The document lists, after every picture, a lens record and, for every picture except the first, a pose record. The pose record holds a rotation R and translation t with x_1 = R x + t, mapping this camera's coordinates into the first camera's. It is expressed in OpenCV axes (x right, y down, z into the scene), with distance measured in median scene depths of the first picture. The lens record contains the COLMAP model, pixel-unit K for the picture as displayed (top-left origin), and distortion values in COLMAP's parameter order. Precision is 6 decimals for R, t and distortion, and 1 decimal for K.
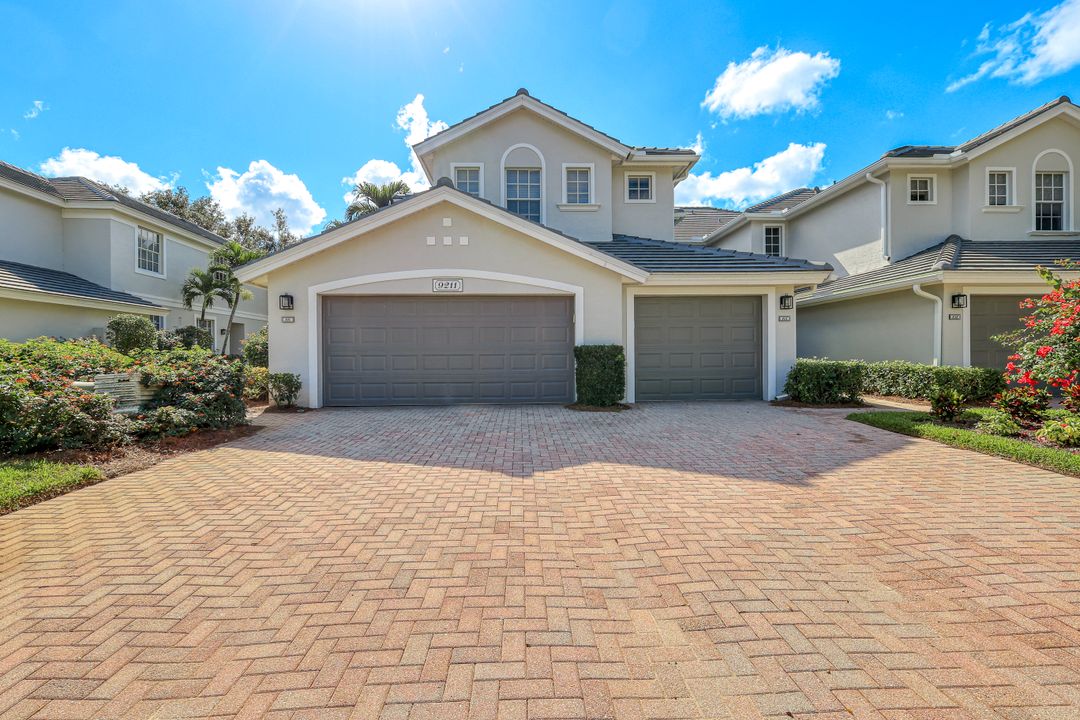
lens RADIAL K [[479.4, 0, 544.1], [0, 479.4, 357.3], [0, 0, 1]] dist [0.003604, 0.000079]
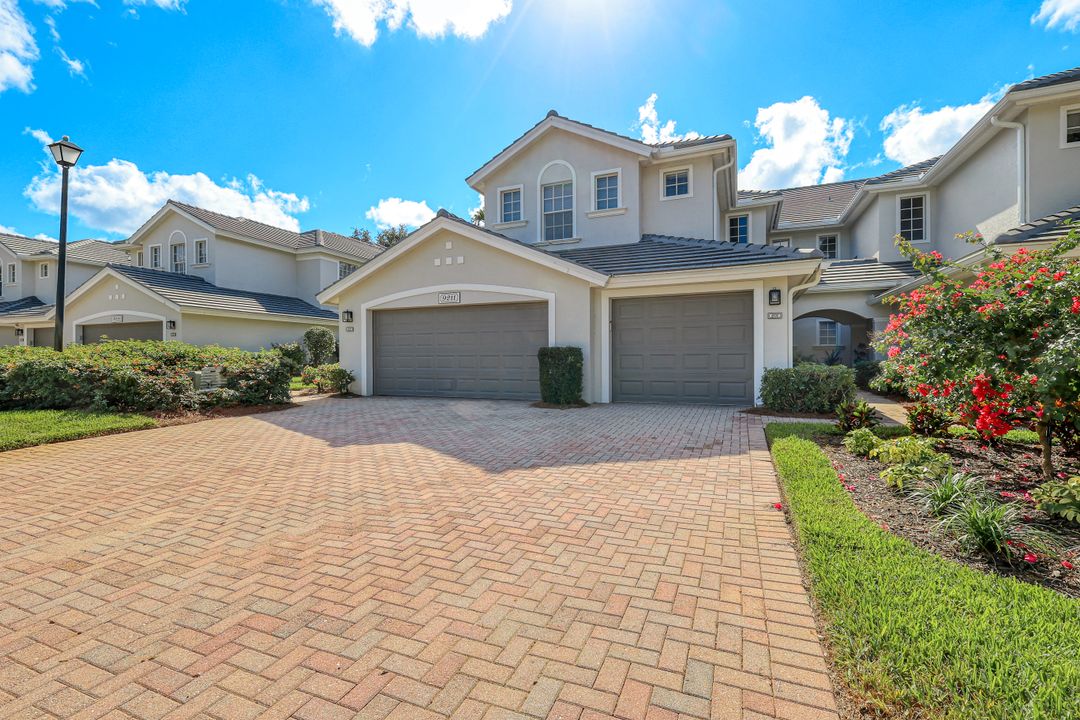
lens RADIAL K [[479.4, 0, 544.1], [0, 479.4, 357.3], [0, 0, 1]] dist [0.003604, 0.000079]
pose [[0.903361, 0.003397, -0.428868, 0.502007], [-0.003845, 0.999993, -0.000179, -0.001543], [0.428864, 0.001811, 0.903367, 0.014617]]
